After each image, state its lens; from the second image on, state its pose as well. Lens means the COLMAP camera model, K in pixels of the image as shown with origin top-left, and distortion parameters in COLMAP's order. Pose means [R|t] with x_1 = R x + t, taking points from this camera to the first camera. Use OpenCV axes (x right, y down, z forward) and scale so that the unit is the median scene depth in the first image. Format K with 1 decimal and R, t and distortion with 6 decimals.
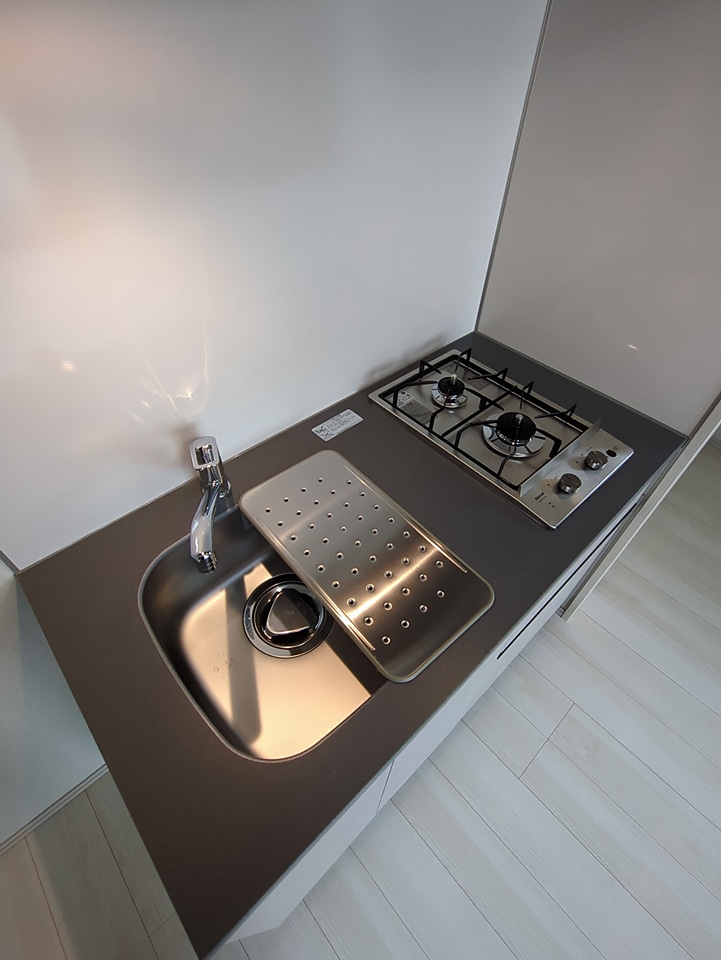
lens RADIAL K [[466.4, 0, 360.5], [0, 466.4, 480.0], [0, 0, 1]] dist [-0.002256, -0.000232]
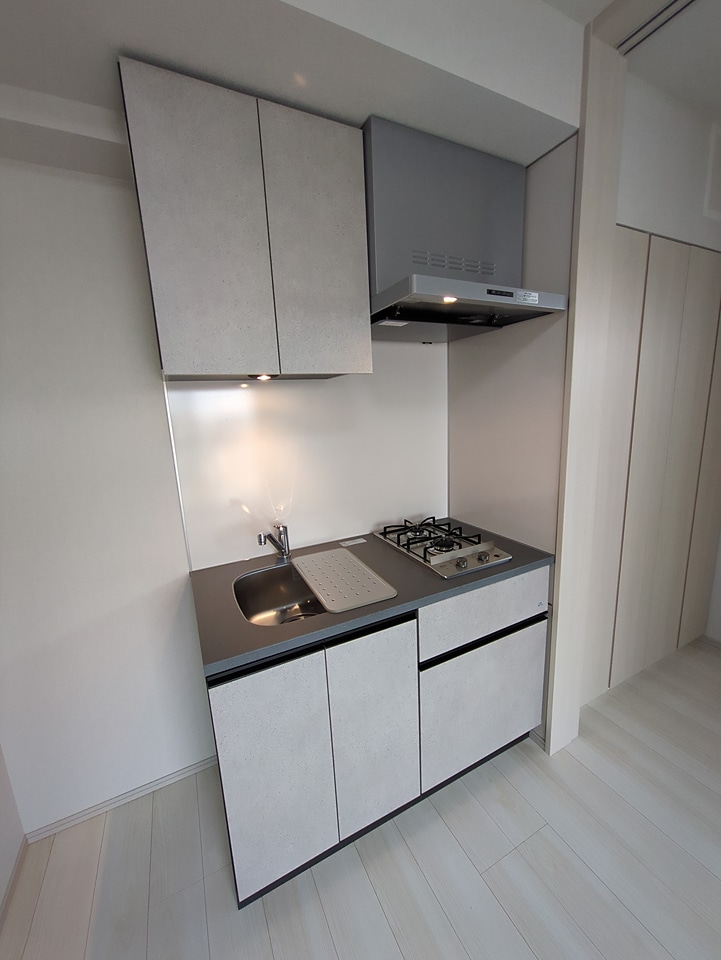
lens RADIAL K [[376.3, 0, 360.5], [0, 376.3, 480.0], [0, 0, 1]] dist [-0.006286, -0.000324]
pose [[0.960106, -0.015689, -0.279197, 0.389922], [-0.151166, 0.810850, -0.565395, 0.510627], [0.235257, 0.585044, 0.776130, -0.328790]]
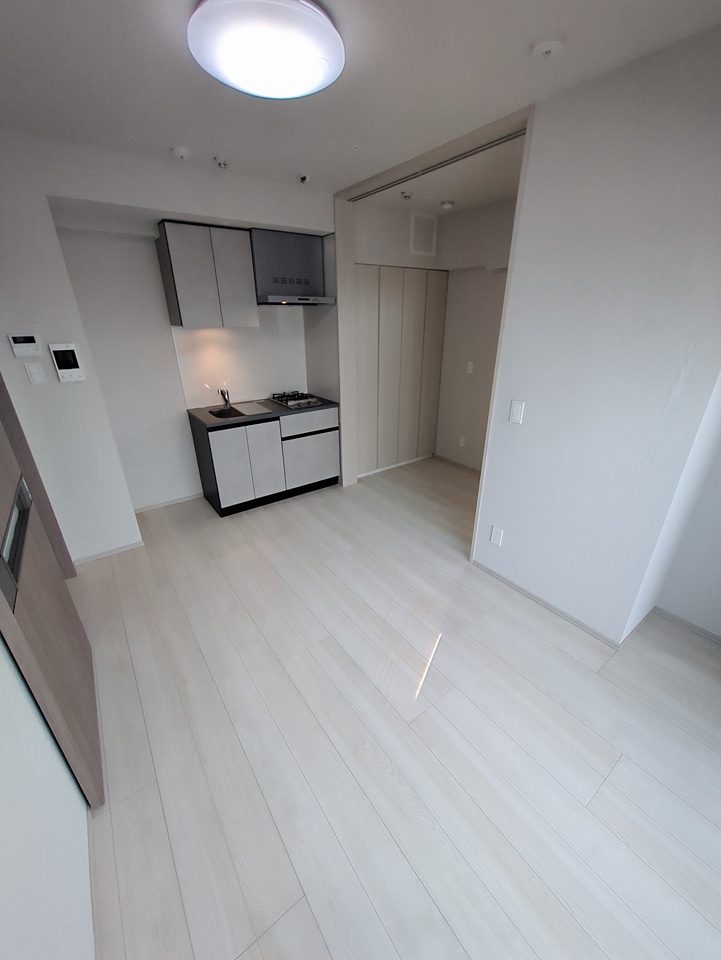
lens RADIAL K [[376.3, 0, 360.5], [0, 376.3, 480.0], [0, 0, 1]] dist [-0.006286, -0.000324]
pose [[0.993592, 0.015740, -0.111925, 1.186934], [-0.059590, 0.914398, -0.400408, 1.742795], [0.096041, 0.404511, 0.909476, -1.646143]]
